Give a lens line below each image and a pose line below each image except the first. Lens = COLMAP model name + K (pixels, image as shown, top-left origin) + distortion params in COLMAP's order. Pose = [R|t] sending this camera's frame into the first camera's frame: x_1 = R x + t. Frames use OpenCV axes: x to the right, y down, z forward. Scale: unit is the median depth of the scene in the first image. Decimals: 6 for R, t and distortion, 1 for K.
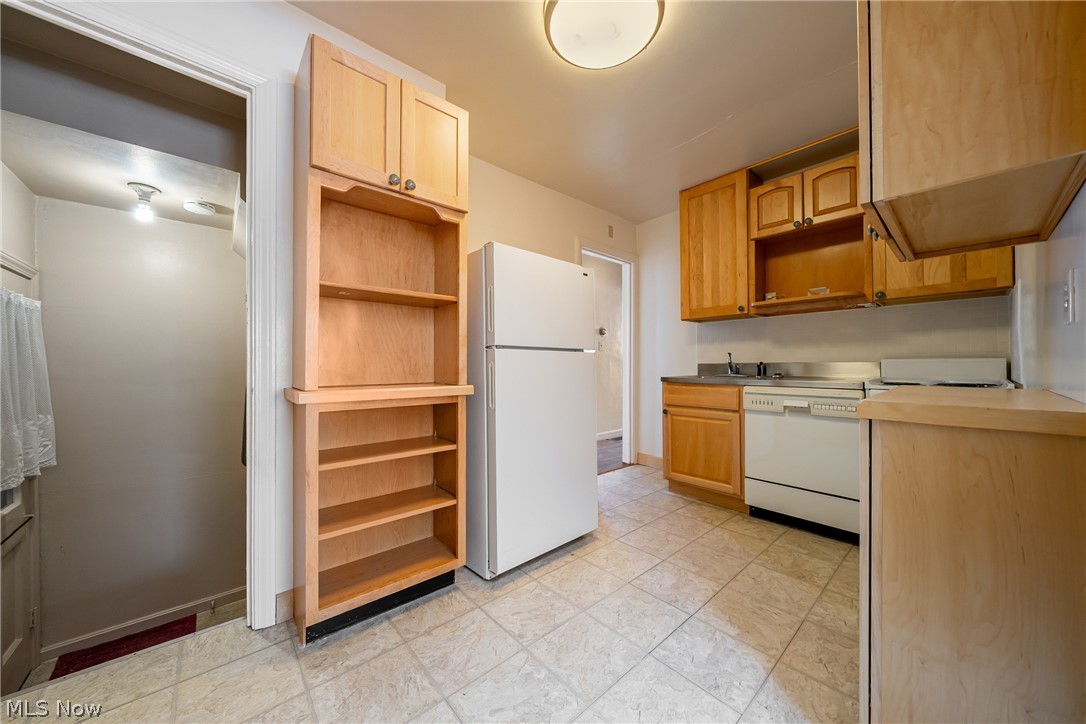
lens RADIAL K [[388.0, 0, 549.3], [0, 388.0, 361.4], [0, 0, 1]] dist [-0.013930, 0.000022]
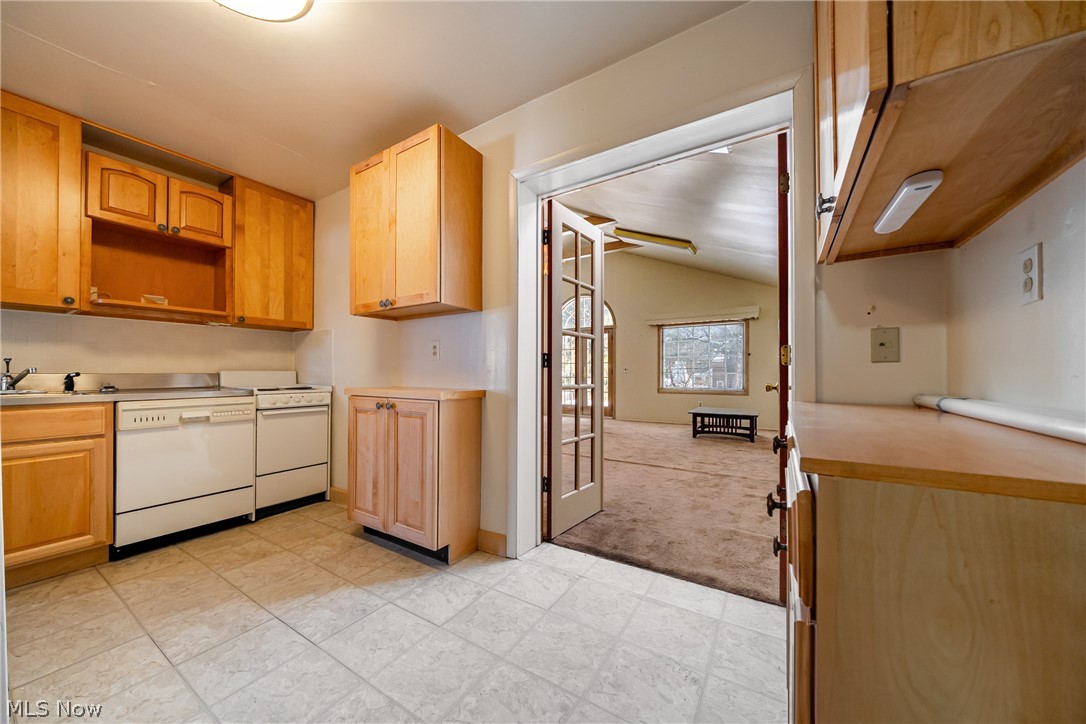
lens RADIAL K [[352.0, 0, 540.8], [0, 352.0, 365.1], [0, 0, 1]] dist [-0.001931, -0.000167]
pose [[-0.268201, 0.025381, 0.963029, -0.406488], [-0.007746, 0.999564, -0.028501, -0.000137], [-0.963332, -0.015104, -0.267887, 0.308983]]
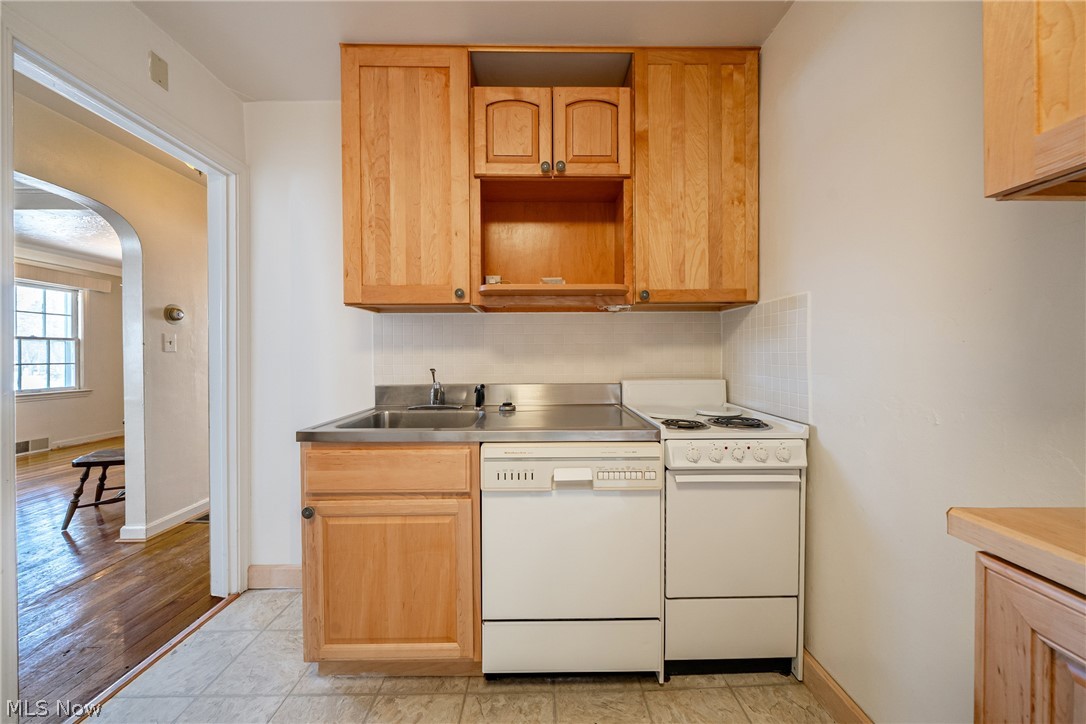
lens RADIAL K [[382.7, 0, 540.4], [0, 382.7, 364.7], [0, 0, 1]] dist [-0.000848, 0.000043]
pose [[0.679387, -0.011530, 0.733690, 0.170767], [-0.009929, 0.999641, 0.024904, -0.049620], [-0.733713, -0.024204, 0.679028, 0.546255]]
